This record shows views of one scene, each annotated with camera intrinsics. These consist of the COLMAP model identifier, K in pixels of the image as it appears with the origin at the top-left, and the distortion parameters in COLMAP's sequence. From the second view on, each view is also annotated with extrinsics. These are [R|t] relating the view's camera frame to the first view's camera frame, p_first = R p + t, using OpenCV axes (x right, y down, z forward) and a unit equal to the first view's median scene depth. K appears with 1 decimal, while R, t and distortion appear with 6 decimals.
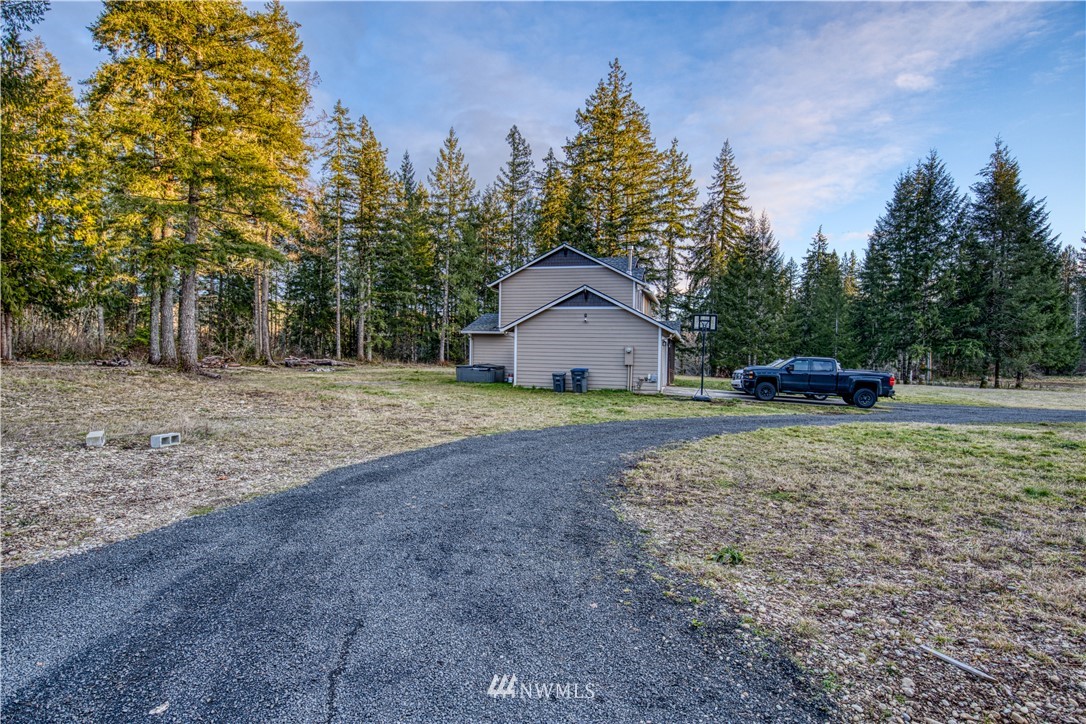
lens RADIAL K [[548.2, 0, 544.2], [0, 548.2, 362.4], [0, 0, 1]] dist [-0.021119, 0.002703]
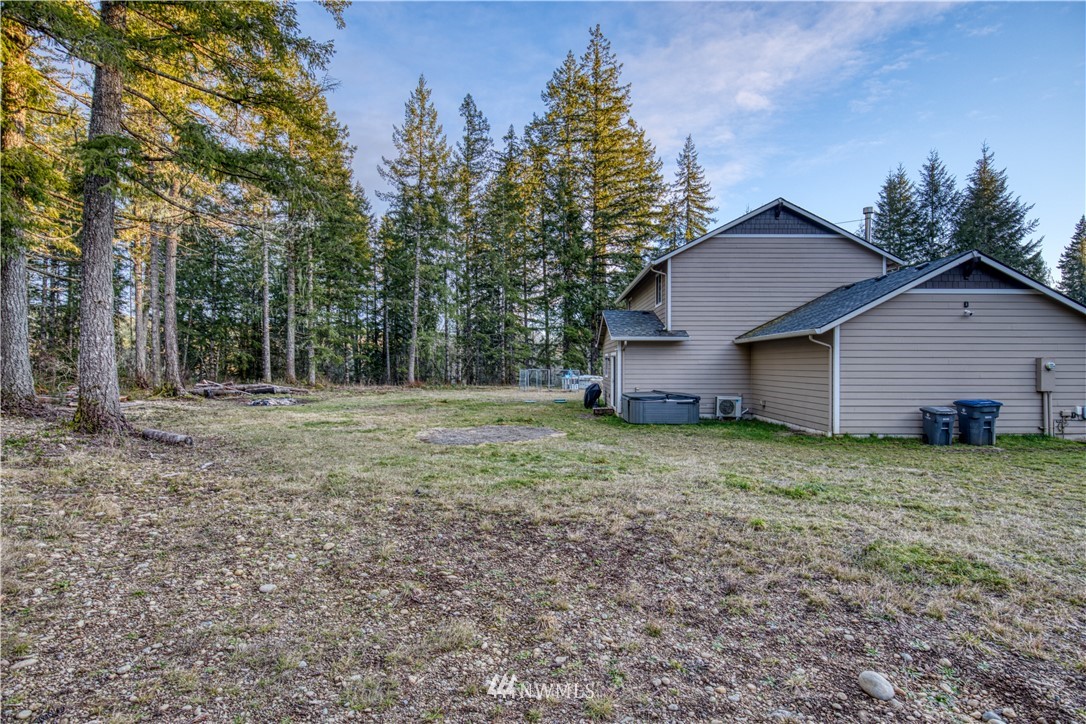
lens RADIAL K [[548.2, 0, 541.9], [0, 548.2, 360.8], [0, 0, 1]] dist [-0.021119, 0.002703]
pose [[0.970658, -0.015697, 0.239949, -0.196716], [0.021704, 0.999513, -0.022413, -0.010297], [-0.239481, 0.026963, 0.970527, 0.232667]]
